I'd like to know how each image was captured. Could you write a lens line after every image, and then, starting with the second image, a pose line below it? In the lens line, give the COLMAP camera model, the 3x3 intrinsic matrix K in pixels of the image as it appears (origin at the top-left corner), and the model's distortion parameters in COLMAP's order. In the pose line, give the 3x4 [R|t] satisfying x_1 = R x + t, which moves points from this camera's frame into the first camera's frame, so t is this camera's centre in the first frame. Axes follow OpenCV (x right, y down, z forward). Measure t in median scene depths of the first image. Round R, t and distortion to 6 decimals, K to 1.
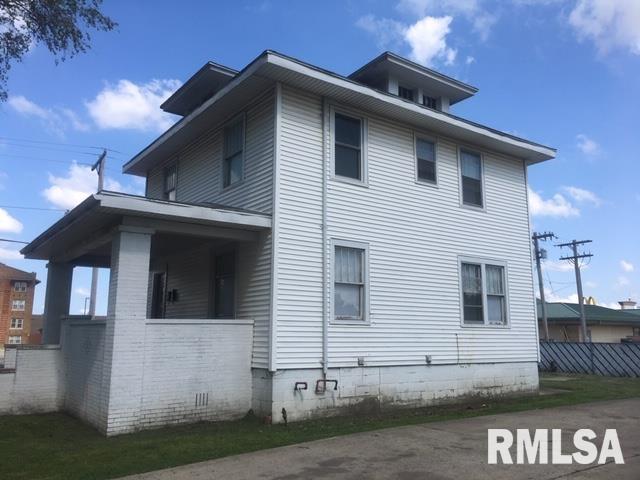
lens RADIAL K [[541.7, 0, 316.6], [0, 541.7, 235.4], [0, 0, 1]] dist [0.036837, -0.008529]
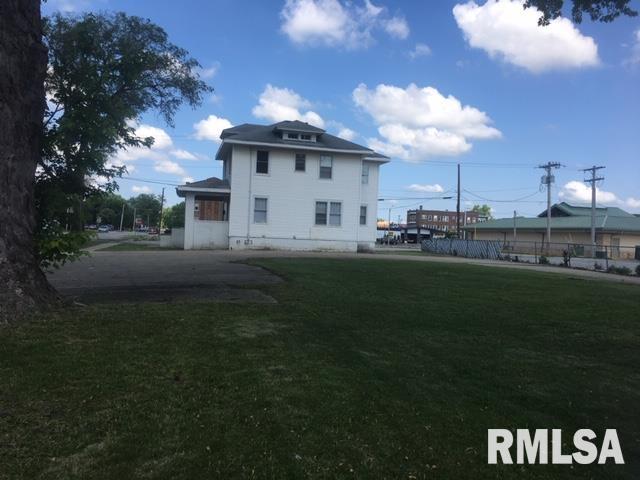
lens RADIAL K [[541.7, 0, 316.8], [0, 541.7, 240.6], [0, 0, 1]] dist [0.036837, -0.008529]
pose [[0.930567, 0.038699, -0.364070, 1.230036], [0.028912, 0.983525, 0.178443, -0.230420], [0.364978, -0.176579, 0.914118, -1.403701]]
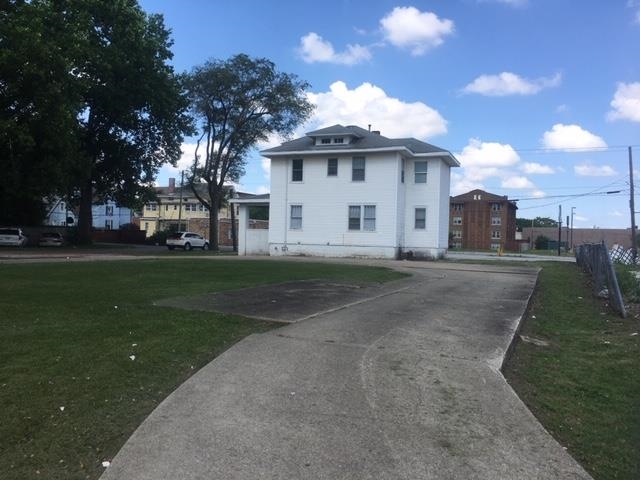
lens RADIAL K [[541.7, 0, 323.5], [0, 541.7, 236.7], [0, 0, 1]] dist [0.036837, -0.008529]
pose [[0.547603, 0.005108, -0.836723, 2.297808], [0.128183, 0.987666, 0.089921, -0.048979], [0.826862, -0.156495, 0.540194, -0.457595]]
